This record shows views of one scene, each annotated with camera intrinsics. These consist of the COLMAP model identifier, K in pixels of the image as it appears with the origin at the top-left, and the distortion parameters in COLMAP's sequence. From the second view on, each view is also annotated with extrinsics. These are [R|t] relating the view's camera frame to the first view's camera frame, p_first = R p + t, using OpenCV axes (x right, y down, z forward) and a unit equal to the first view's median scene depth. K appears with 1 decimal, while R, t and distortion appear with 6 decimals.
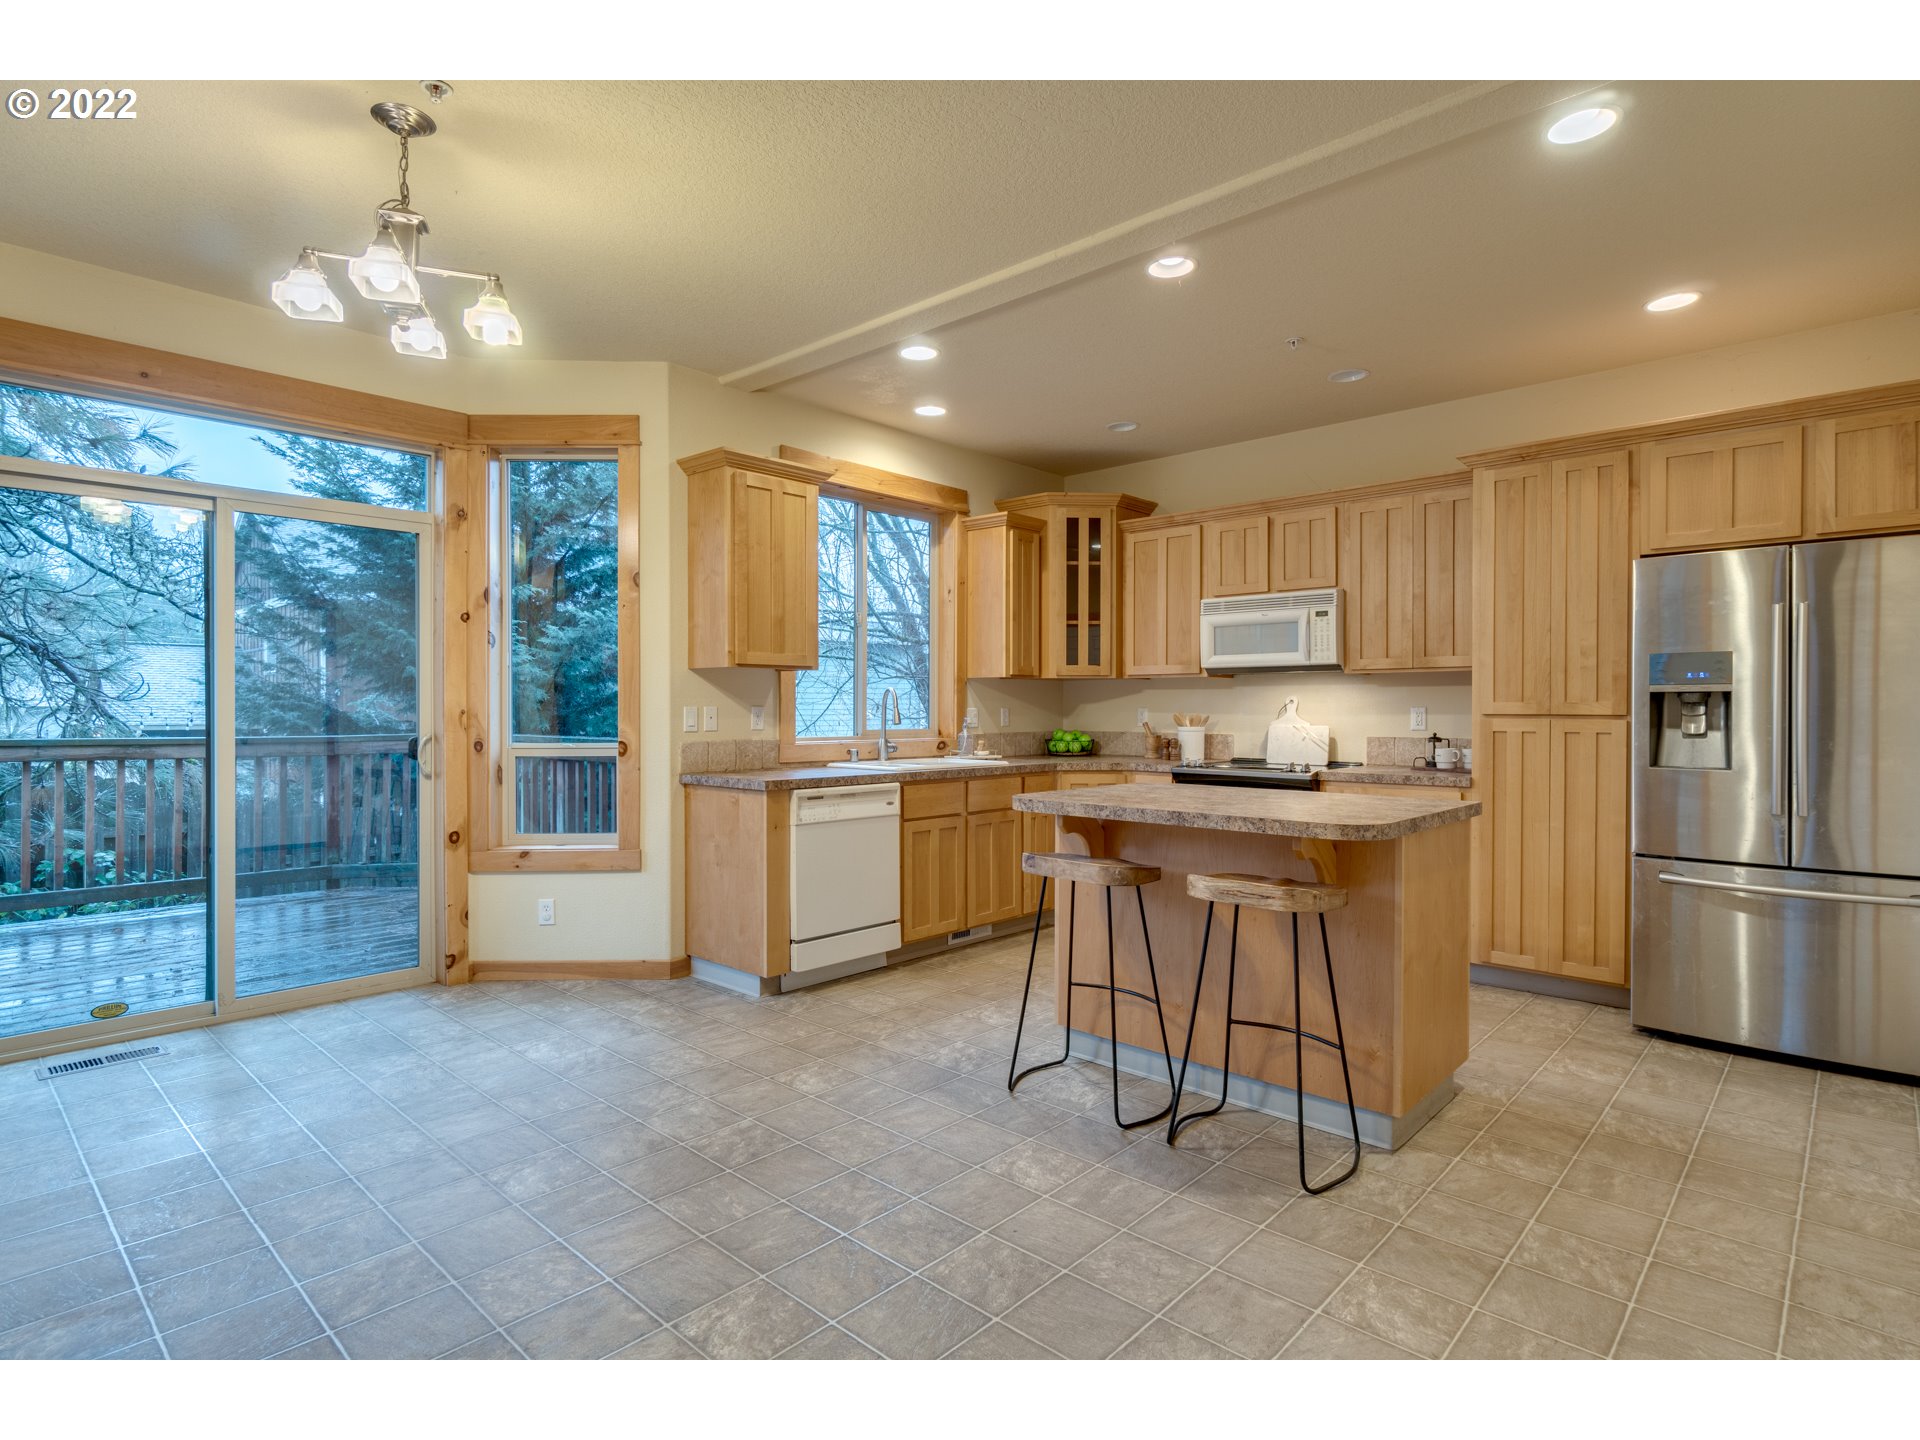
lens RADIAL K [[984.5, 0, 954.1], [0, 984.5, 710.5], [0, 0, 1]] dist [-0.003184, -0.000230]
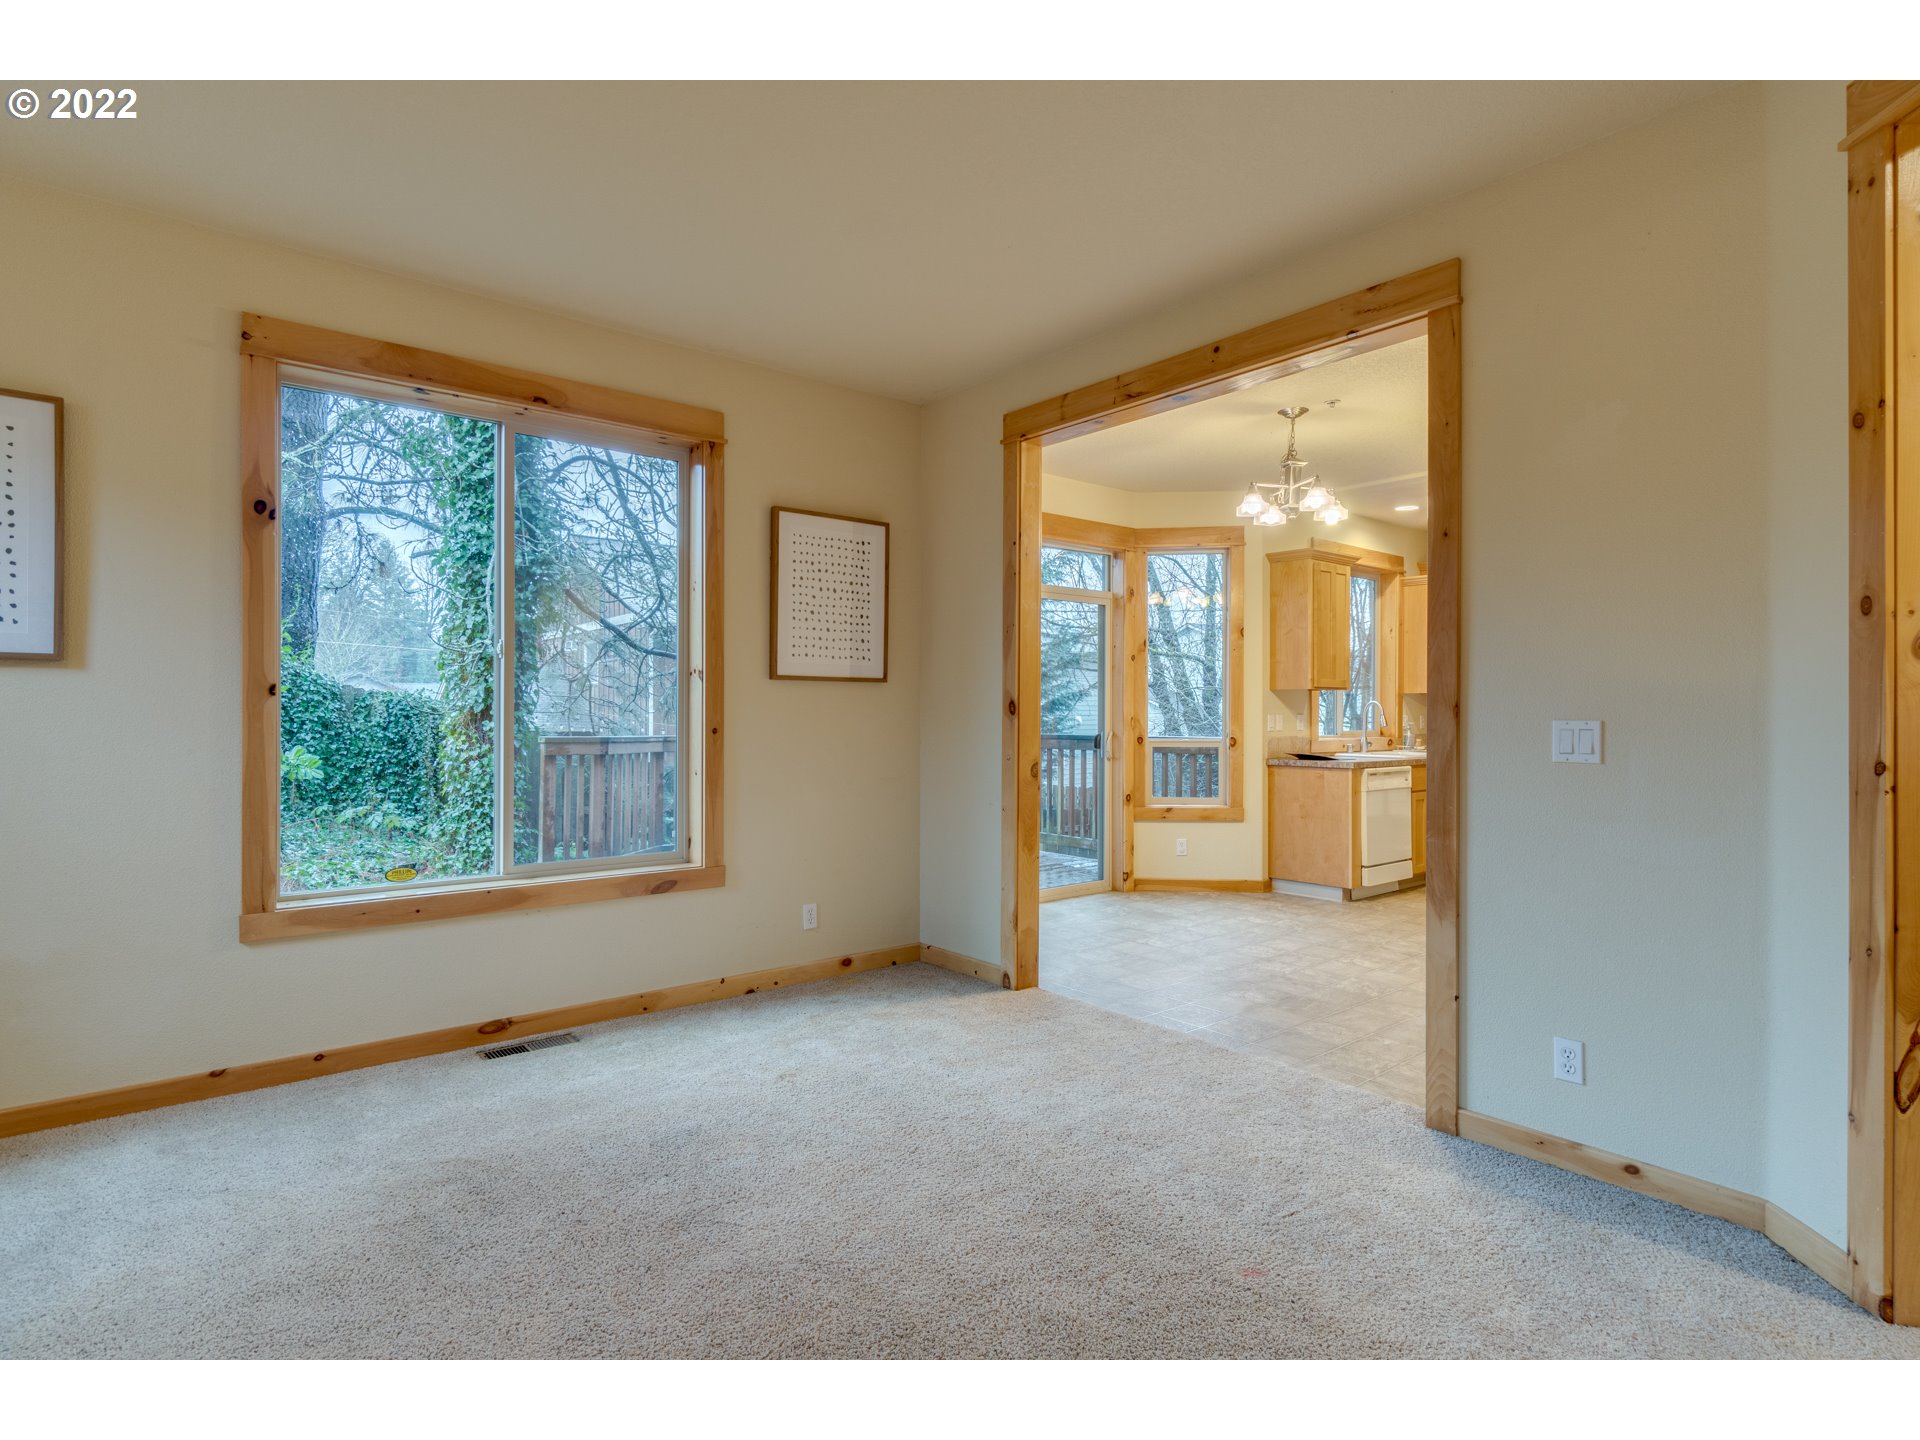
lens RADIAL K [[984.5, 0, 954.1], [0, 984.5, 710.5], [0, 0, 1]] dist [-0.003184, -0.000230]
pose [[0.991086, -0.000115, -0.133225, -0.574009], [-0.000494, 0.999990, -0.004534, -0.003535], [0.133224, 0.004559, 0.991075, -0.598237]]
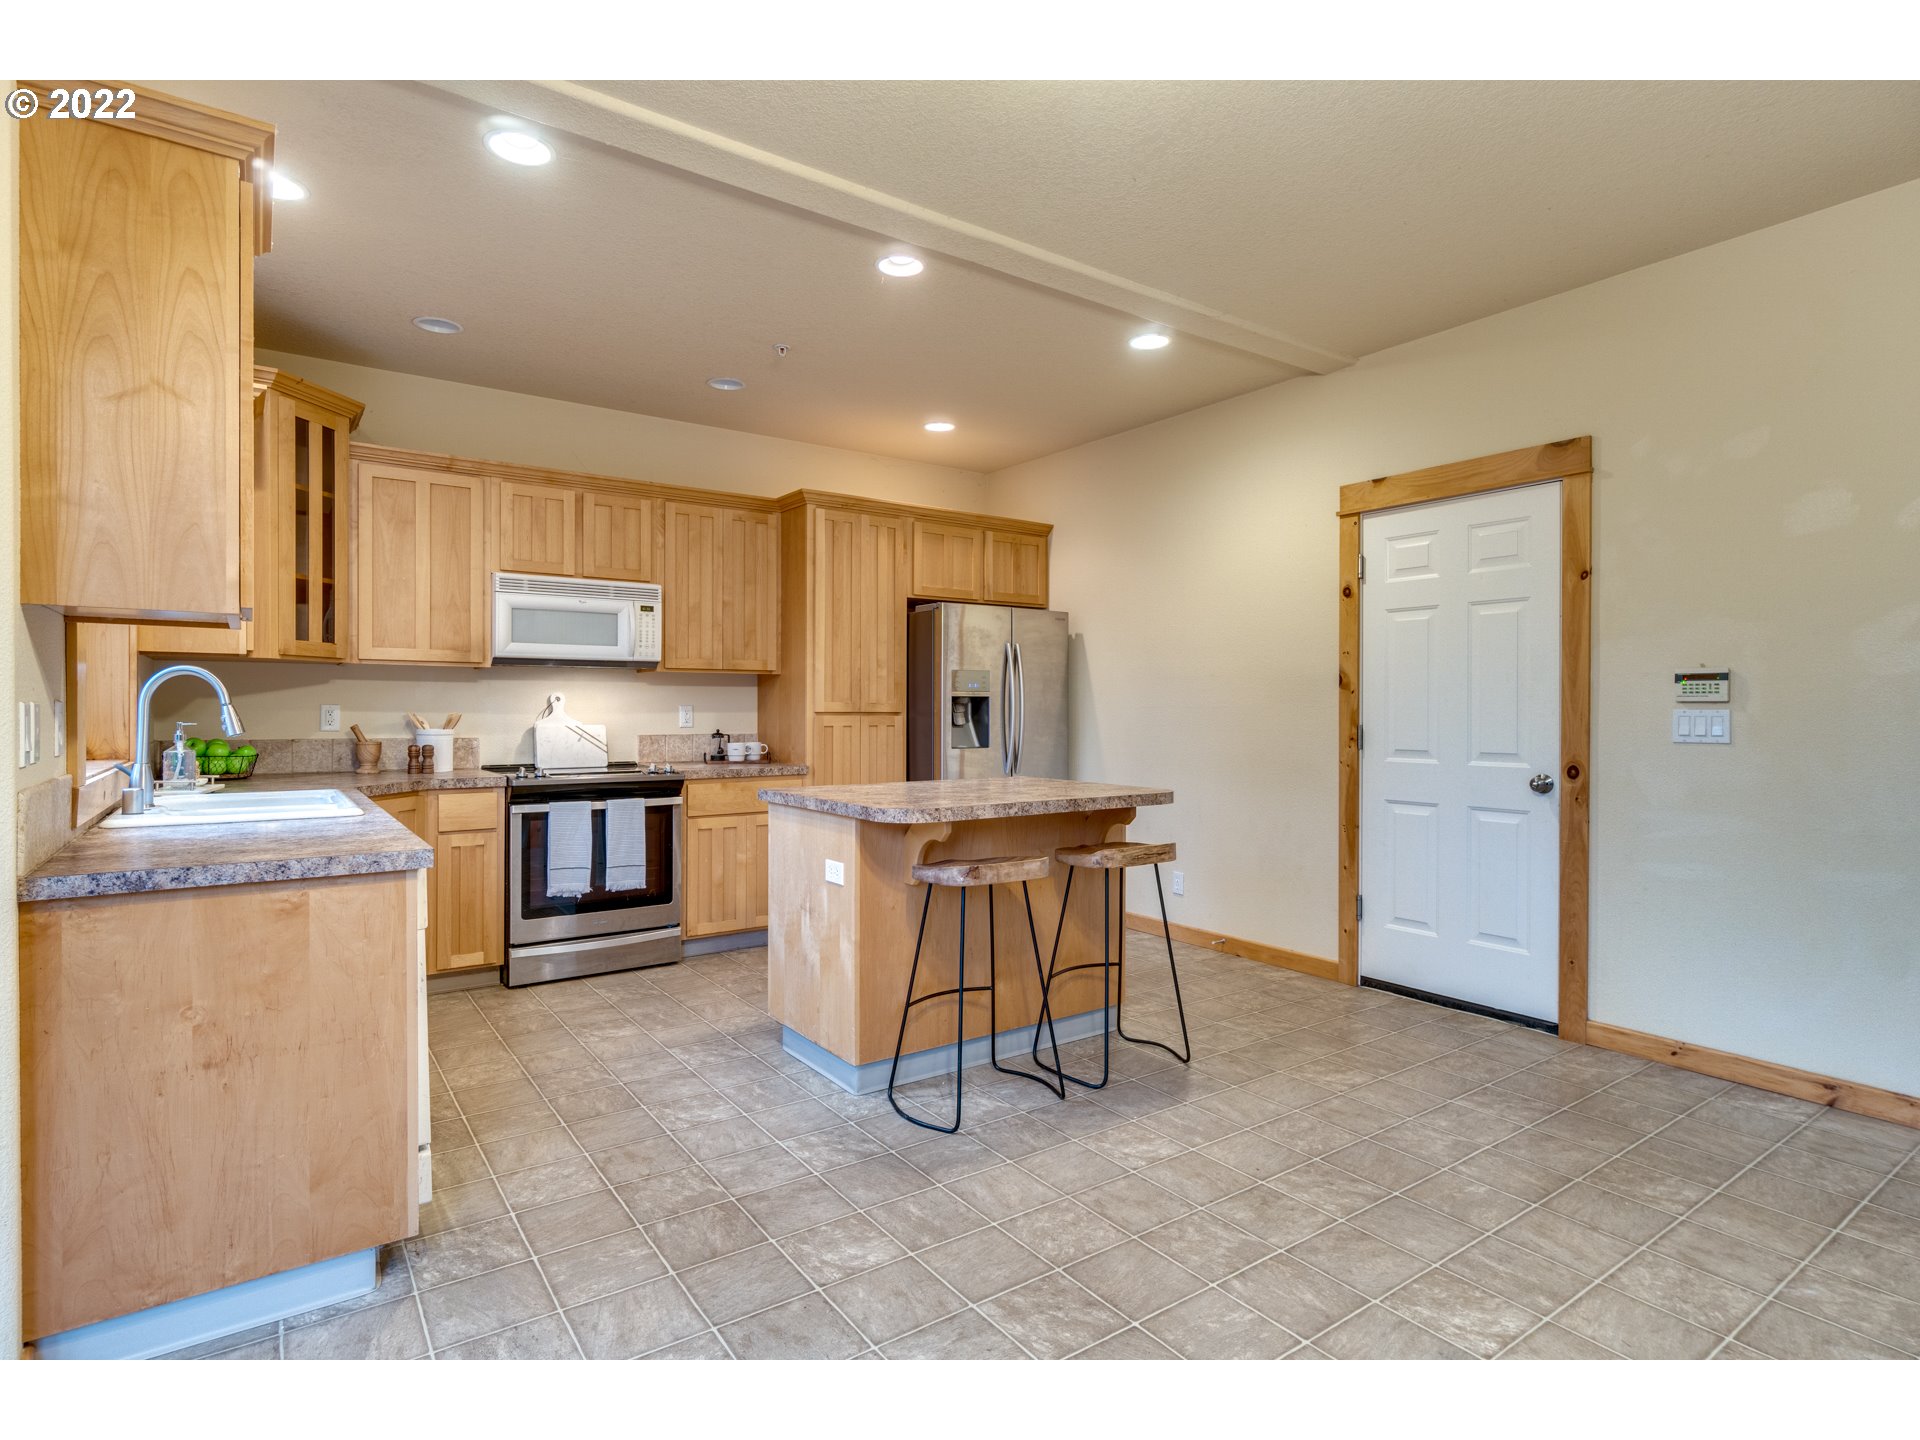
lens RADIAL K [[984.5, 0, 954.1], [0, 984.5, 710.5], [0, 0, 1]] dist [-0.003184, -0.000230]
pose [[0.209987, -0.003467, 0.977698, -0.593687], [-0.000606, 0.999993, 0.003676, -0.002318], [-0.977704, -0.001364, 0.209983, 0.585805]]
